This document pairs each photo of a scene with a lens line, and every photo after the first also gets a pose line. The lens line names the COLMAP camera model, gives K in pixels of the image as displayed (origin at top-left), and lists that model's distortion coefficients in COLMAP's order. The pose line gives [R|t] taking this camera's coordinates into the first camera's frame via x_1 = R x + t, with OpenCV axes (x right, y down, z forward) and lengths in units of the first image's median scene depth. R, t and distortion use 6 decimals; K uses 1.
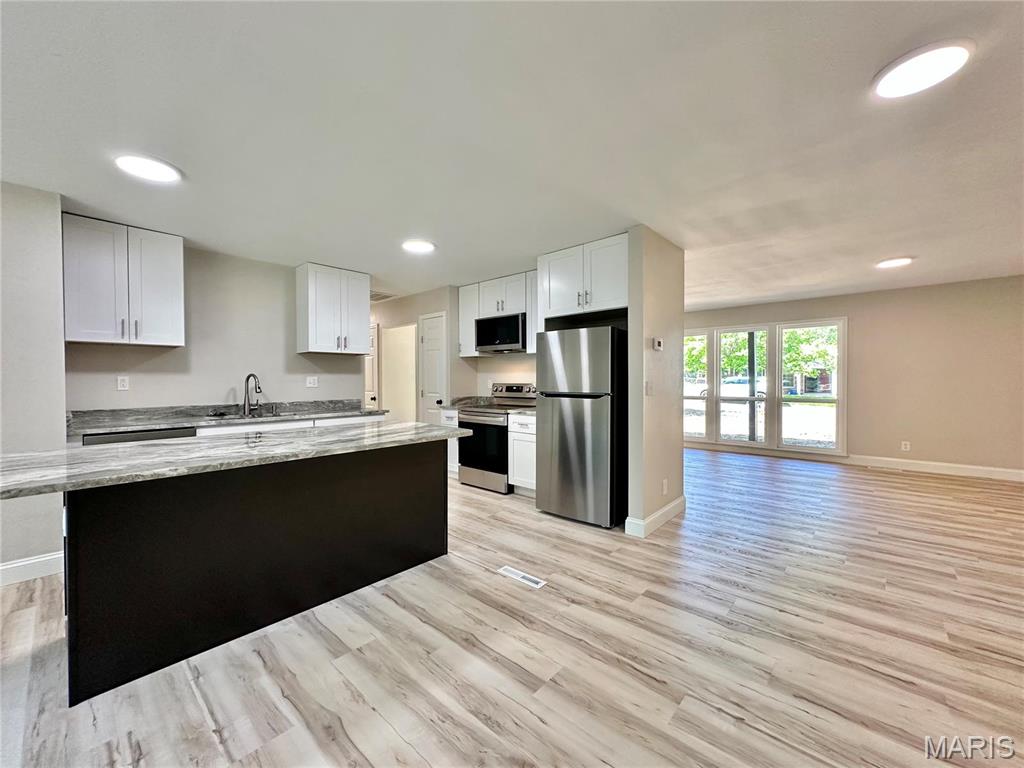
lens RADIAL K [[410.5, 0, 512.0], [0, 410.5, 384.0], [0, 0, 1]] dist [0.014514, -0.000104]
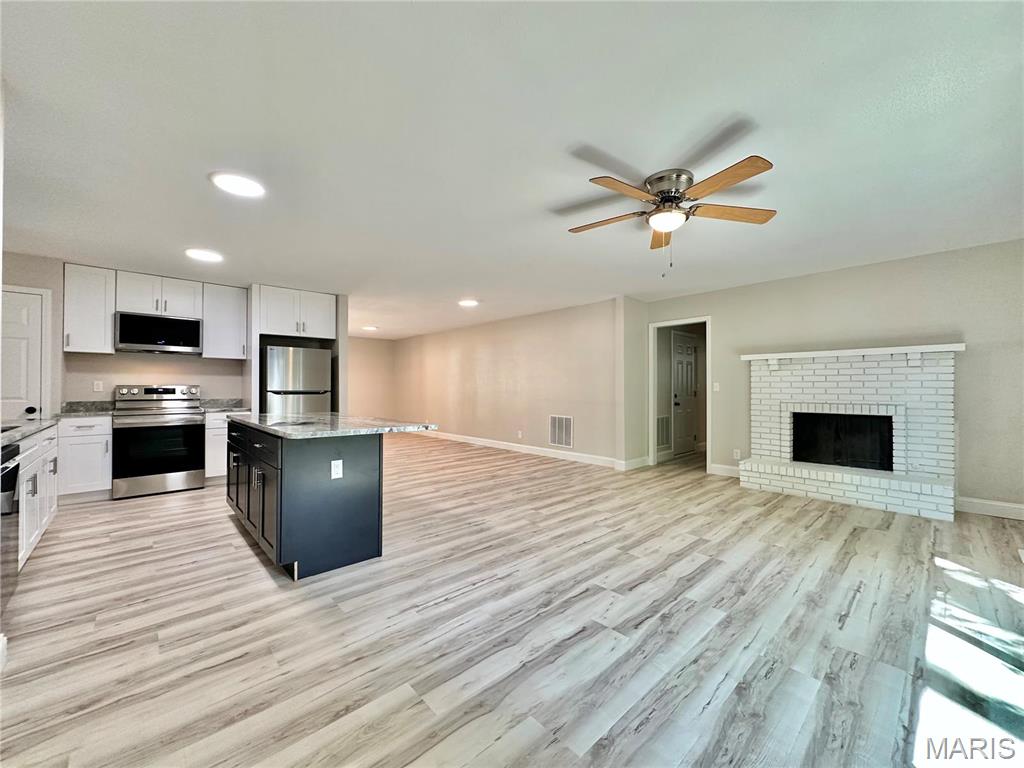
lens RADIAL K [[410.5, 0, 512.0], [0, 410.5, 384.0], [0, 0, 1]] dist [0.014514, -0.000104]
pose [[0.074600, 0.011126, 0.997152, -0.999323], [0.011144, 0.999866, -0.011990, 0.018239], [-0.997151, 0.012006, 0.074466, 0.106193]]
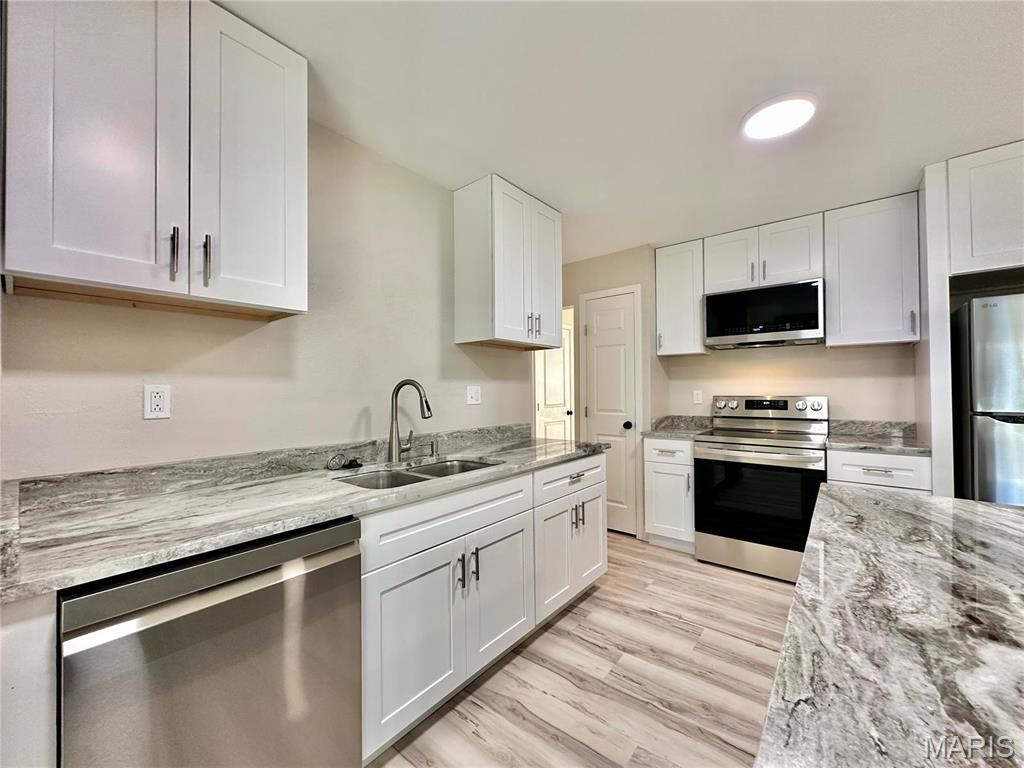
lens RADIAL K [[410.5, 0, 512.0], [0, 410.5, 384.0], [0, 0, 1]] dist [0.014514, -0.000104]
pose [[0.996531, -0.003273, 0.083155, -0.479117], [0.005850, 0.999509, -0.030771, -0.002494], [-0.083013, 0.031151, 0.996061, 0.436683]]
